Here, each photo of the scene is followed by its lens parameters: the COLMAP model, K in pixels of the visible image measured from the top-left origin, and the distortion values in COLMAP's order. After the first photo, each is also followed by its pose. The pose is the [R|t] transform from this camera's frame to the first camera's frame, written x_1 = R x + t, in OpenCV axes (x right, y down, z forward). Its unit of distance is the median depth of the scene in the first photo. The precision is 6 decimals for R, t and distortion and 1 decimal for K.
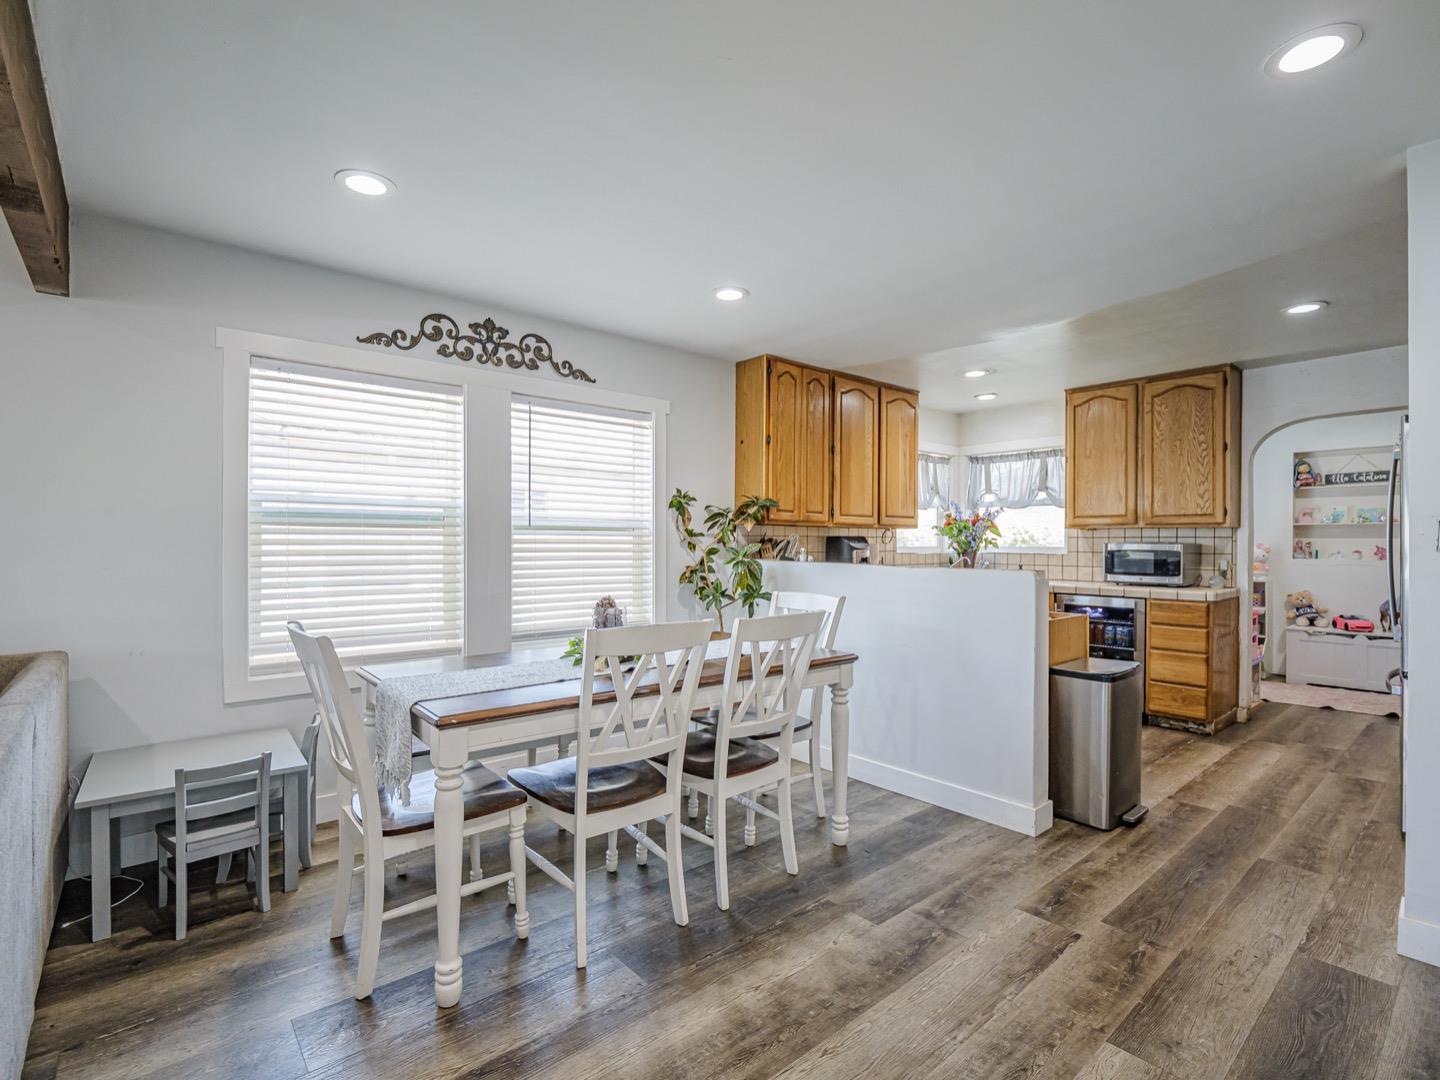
lens RADIAL K [[689.5, 0, 719.8], [0, 689.5, 548.8], [0, 0, 1]] dist [-0.015976, -0.001378]
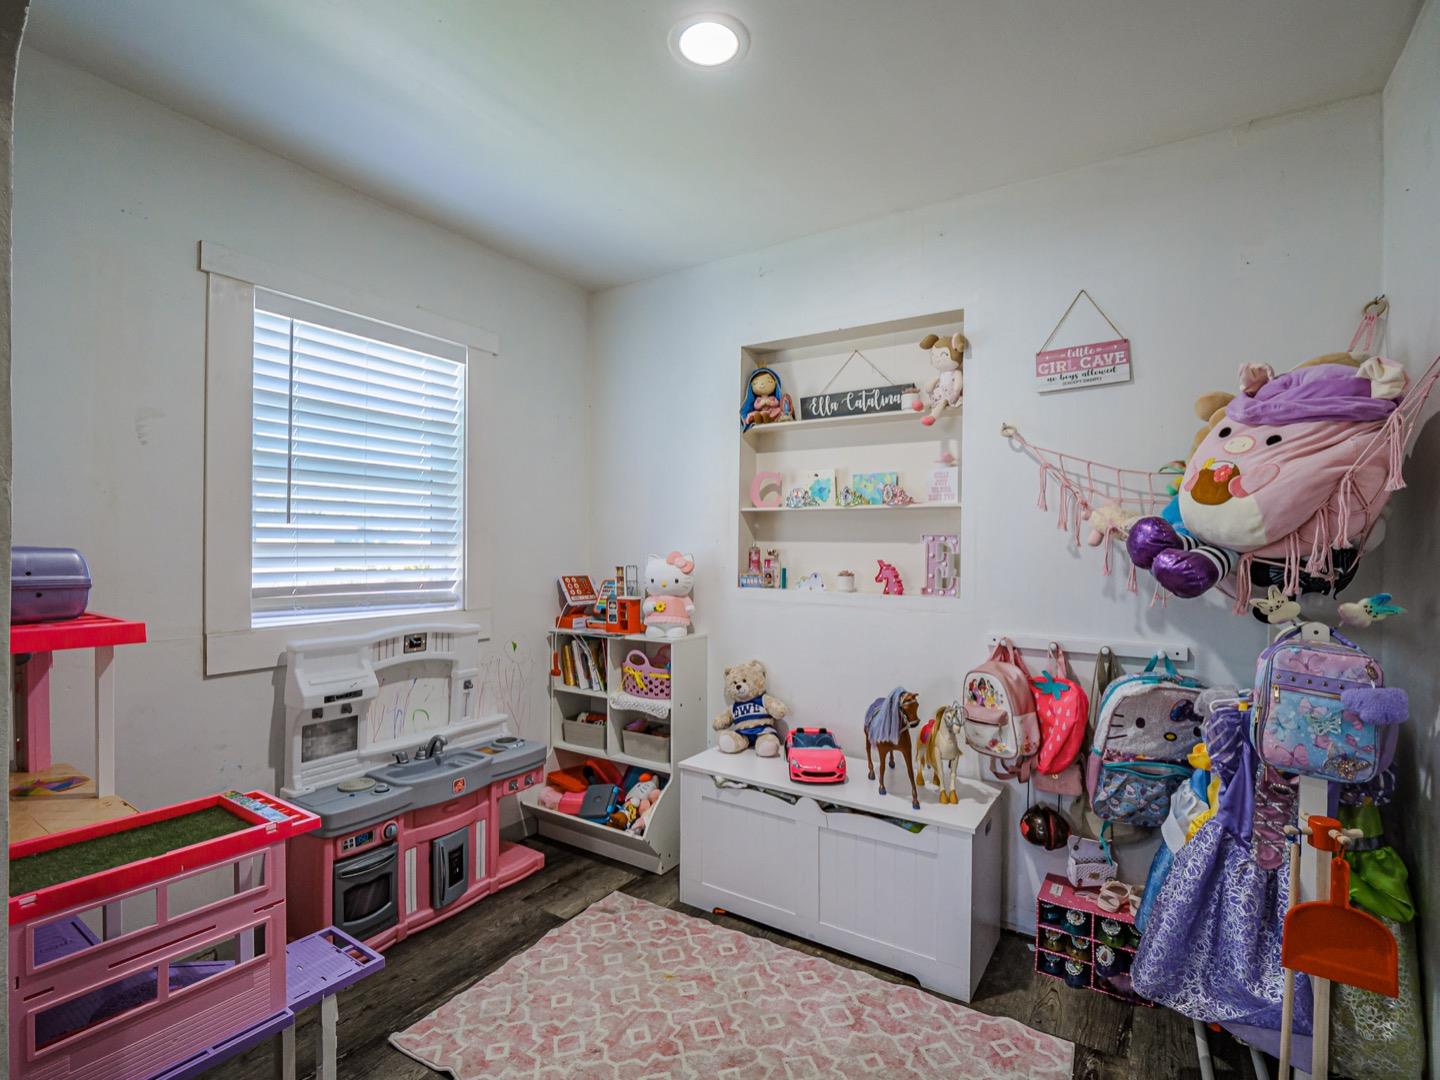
lens RADIAL K [[689.5, 0, 723.7], [0, 689.5, 550.8], [0, 0, 1]] dist [-0.015976, -0.001378]
pose [[0.958712, 0.007240, 0.284287, 0.936870], [-0.007059, 0.999974, -0.001661, -0.011025], [-0.284292, -0.000415, 0.958738, 0.765385]]
